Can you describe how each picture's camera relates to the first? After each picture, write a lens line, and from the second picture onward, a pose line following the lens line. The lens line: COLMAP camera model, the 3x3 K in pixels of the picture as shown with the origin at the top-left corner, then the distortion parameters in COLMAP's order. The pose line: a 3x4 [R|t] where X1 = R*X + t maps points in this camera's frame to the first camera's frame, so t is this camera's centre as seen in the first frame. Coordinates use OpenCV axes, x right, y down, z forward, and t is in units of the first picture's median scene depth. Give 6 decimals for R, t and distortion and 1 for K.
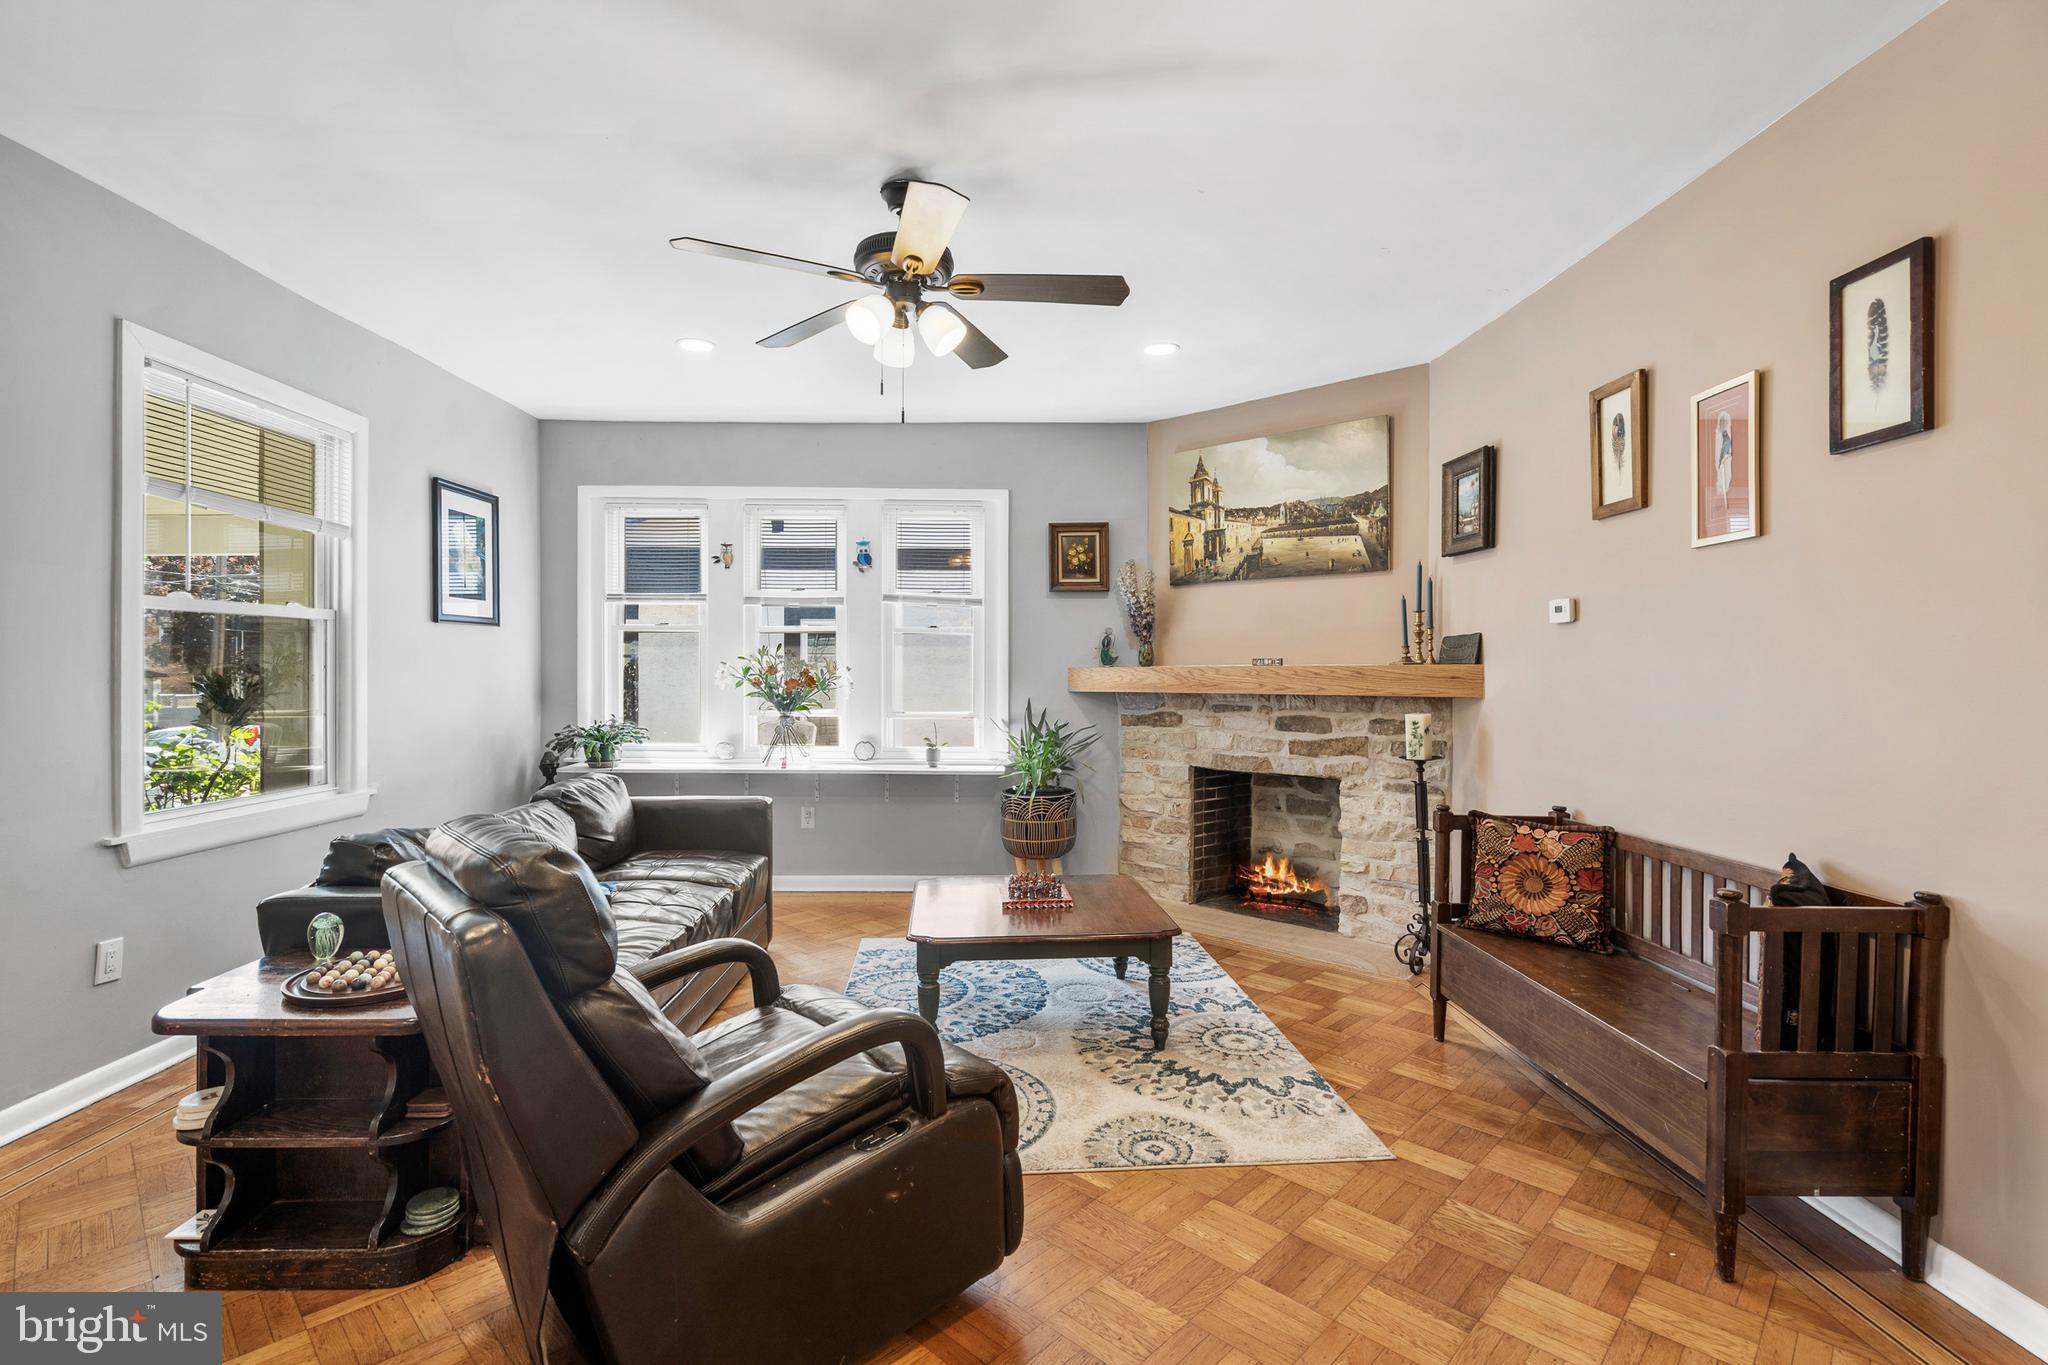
lens RADIAL K [[938.1, 0, 1022.4], [0, 938.1, 662.9], [0, 0, 1]] dist [-0.021129, 0.014898]
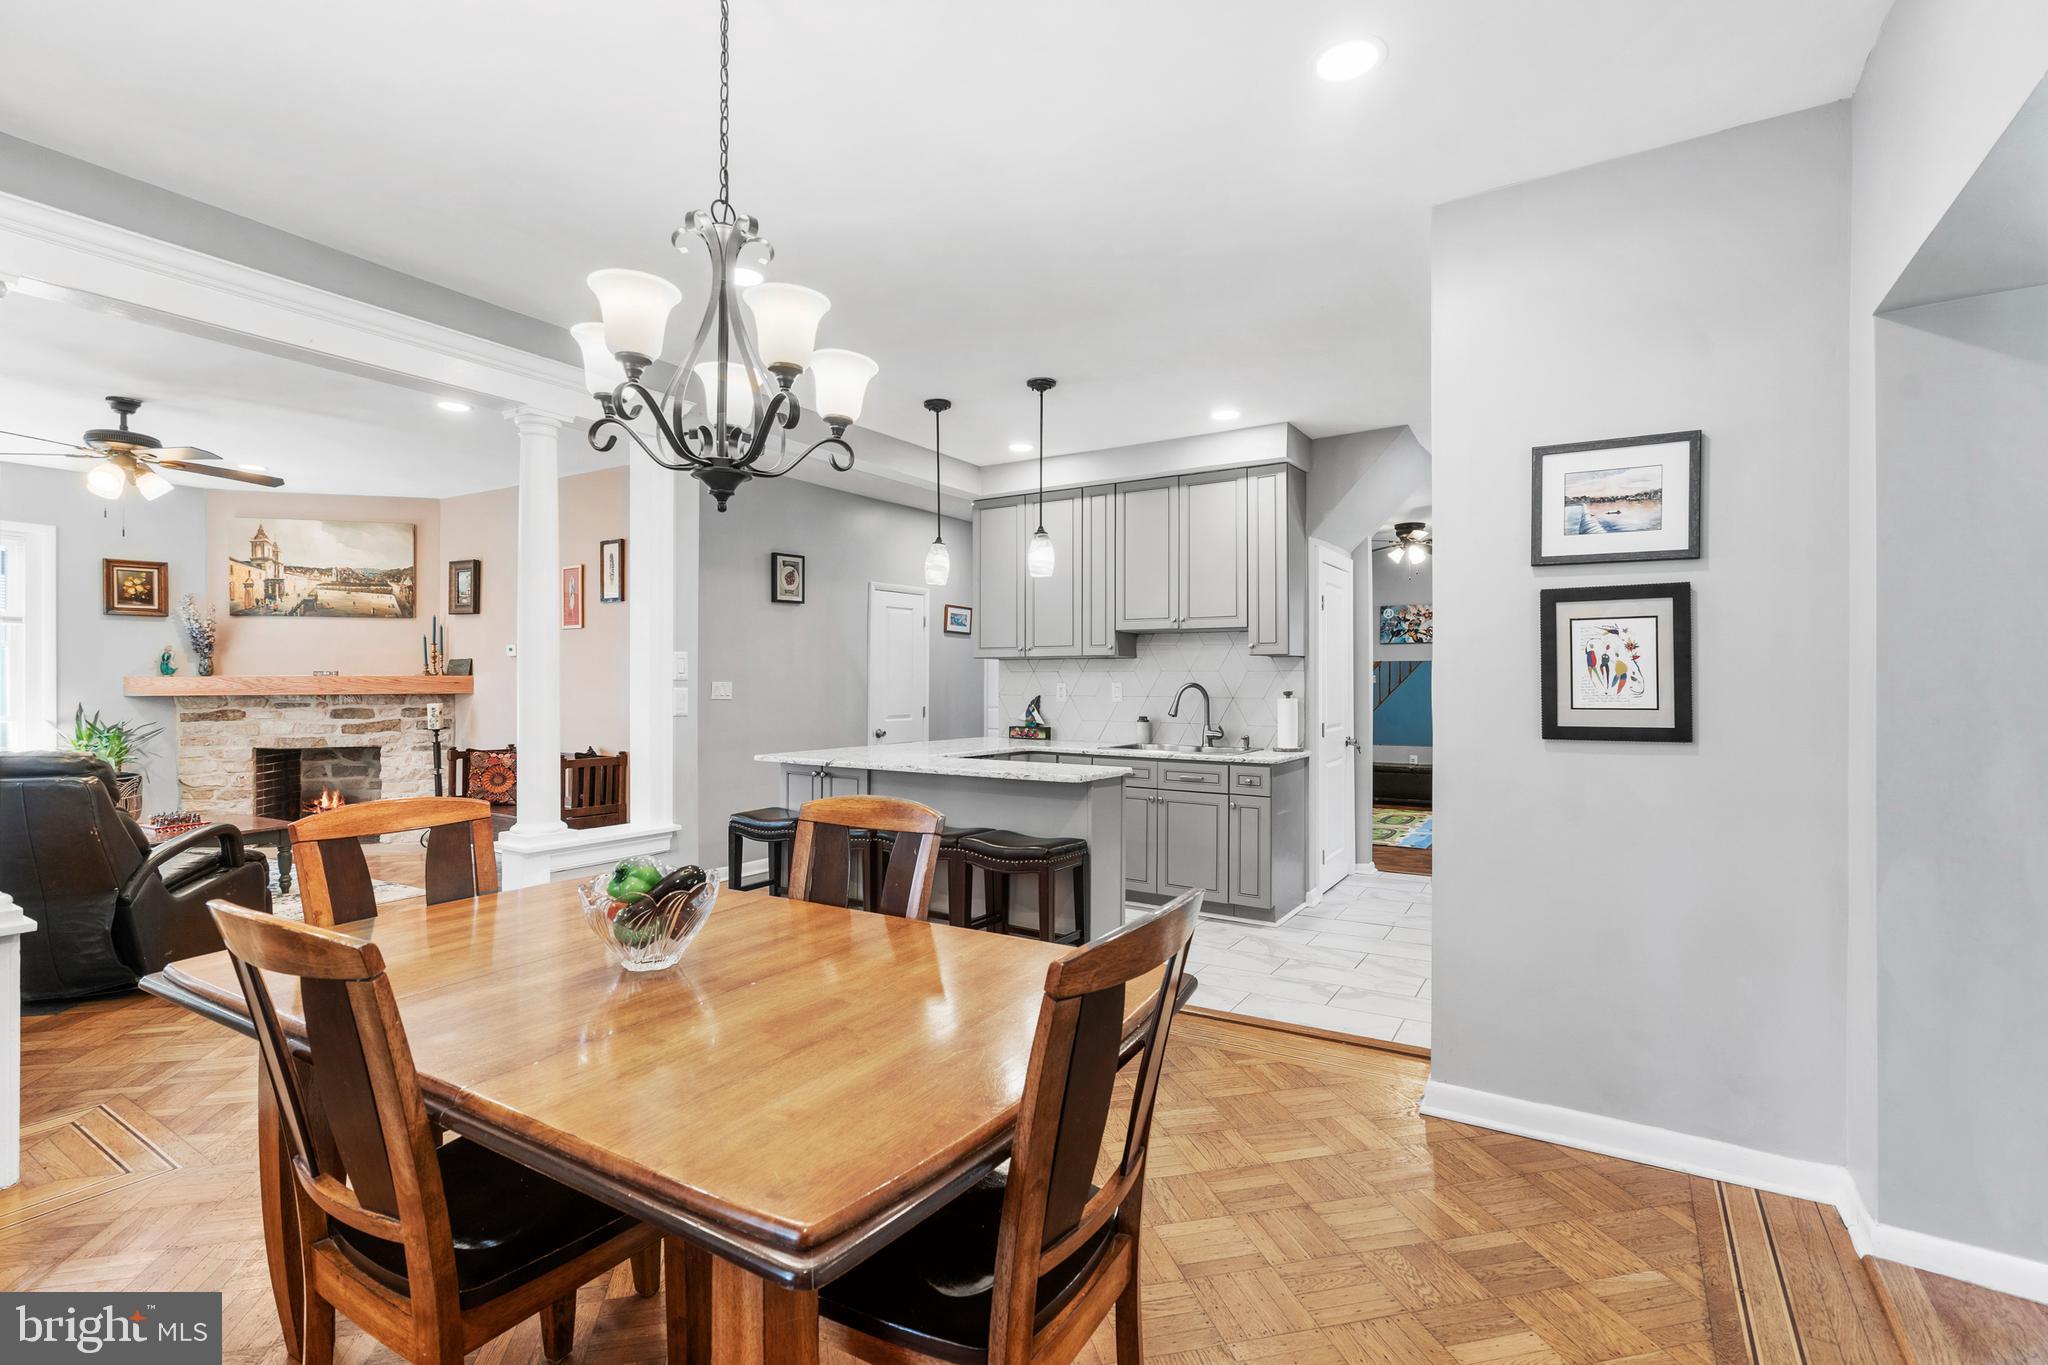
lens RADIAL K [[948.5, 0, 1022.5], [0, 948.5, 685.7], [0, 0, 1]] dist [-0.004002, -0.000125]
pose [[0.554491, -0.010162, 0.832128, -0.384183], [-0.006691, 0.999839, 0.016669, -0.013785], [-0.832163, -0.014811, 0.554334, -0.781569]]
